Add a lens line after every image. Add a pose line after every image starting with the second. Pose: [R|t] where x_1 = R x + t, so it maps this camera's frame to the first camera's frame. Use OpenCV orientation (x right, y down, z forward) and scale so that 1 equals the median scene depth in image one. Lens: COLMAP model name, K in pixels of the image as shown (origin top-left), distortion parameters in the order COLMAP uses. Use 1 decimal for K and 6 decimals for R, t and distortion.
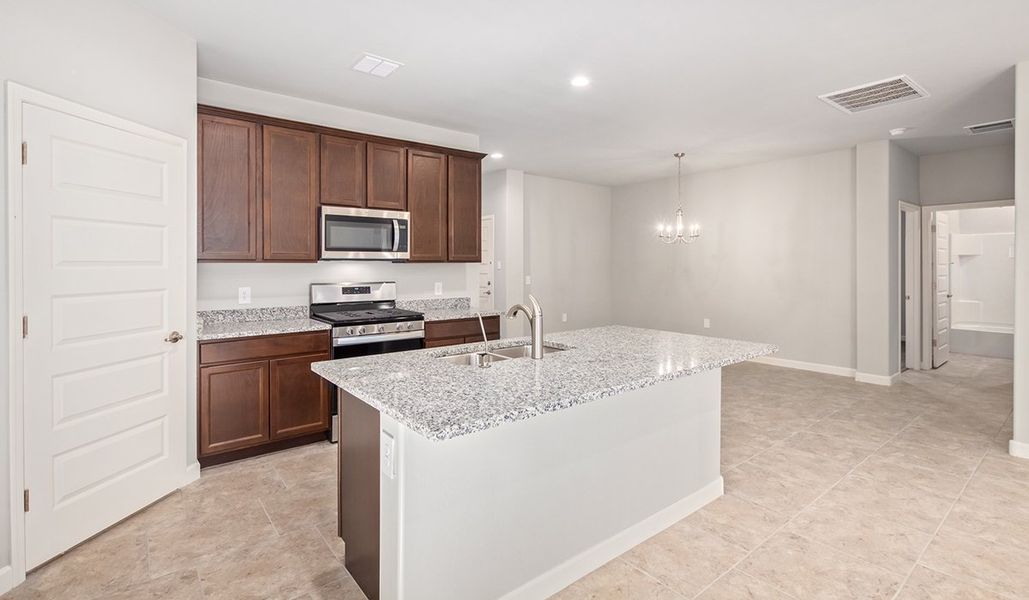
lens RADIAL K [[470.5, 0, 511.9], [0, 470.5, 266.3], [0, 0, 1]] dist [0.006104, -0.002446]
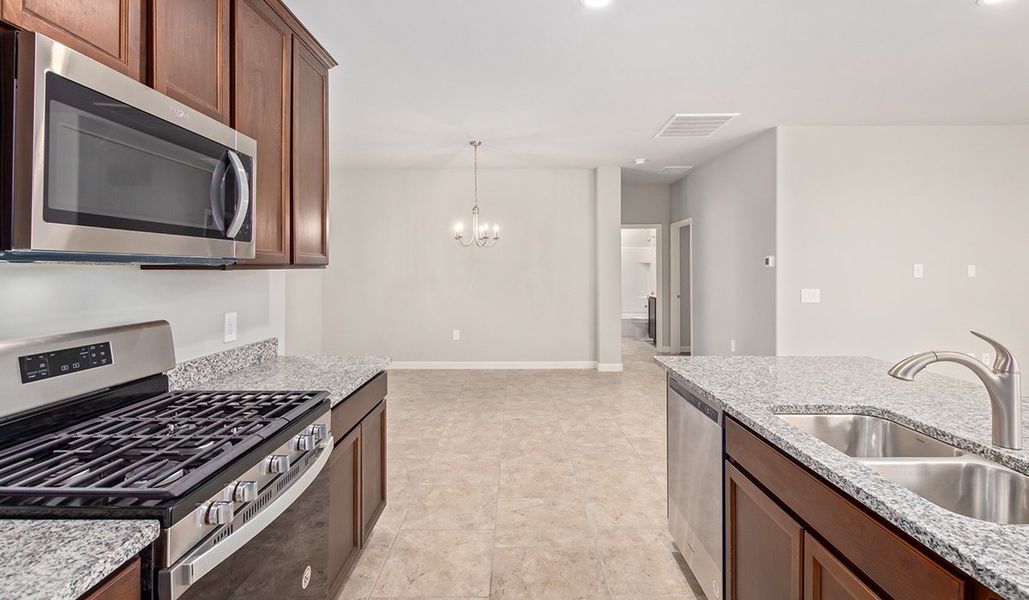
lens RADIAL K [[470.5, 0, 516.1], [0, 470.5, 267.4], [0, 0, 1]] dist [0.006104, -0.002446]
pose [[0.623844, 0.003896, 0.781539, -0.428762], [0.001174, 0.999982, -0.005922, -0.007027], [-0.781548, 0.004612, 0.623828, 0.648202]]
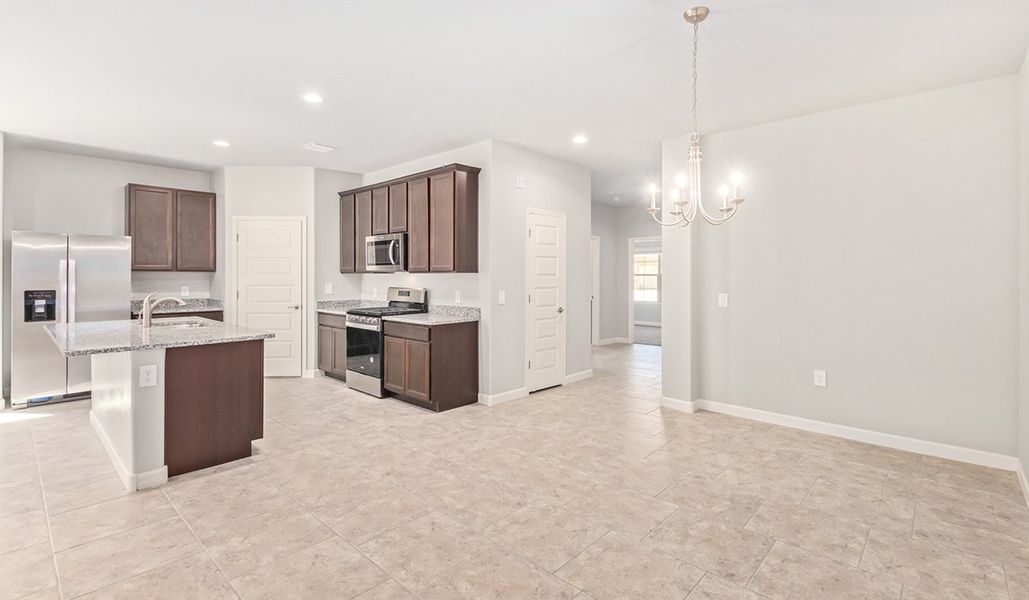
lens RADIAL K [[470.5, 0, 524.1], [0, 470.5, 272.4], [0, 0, 1]] dist [0.006104, -0.002446]
pose [[0.159111, -0.003363, -0.987255, 1.194661], [-0.005401, 0.999976, -0.004277, -0.006682], [0.987246, 0.006012, 0.159089, 1.243570]]
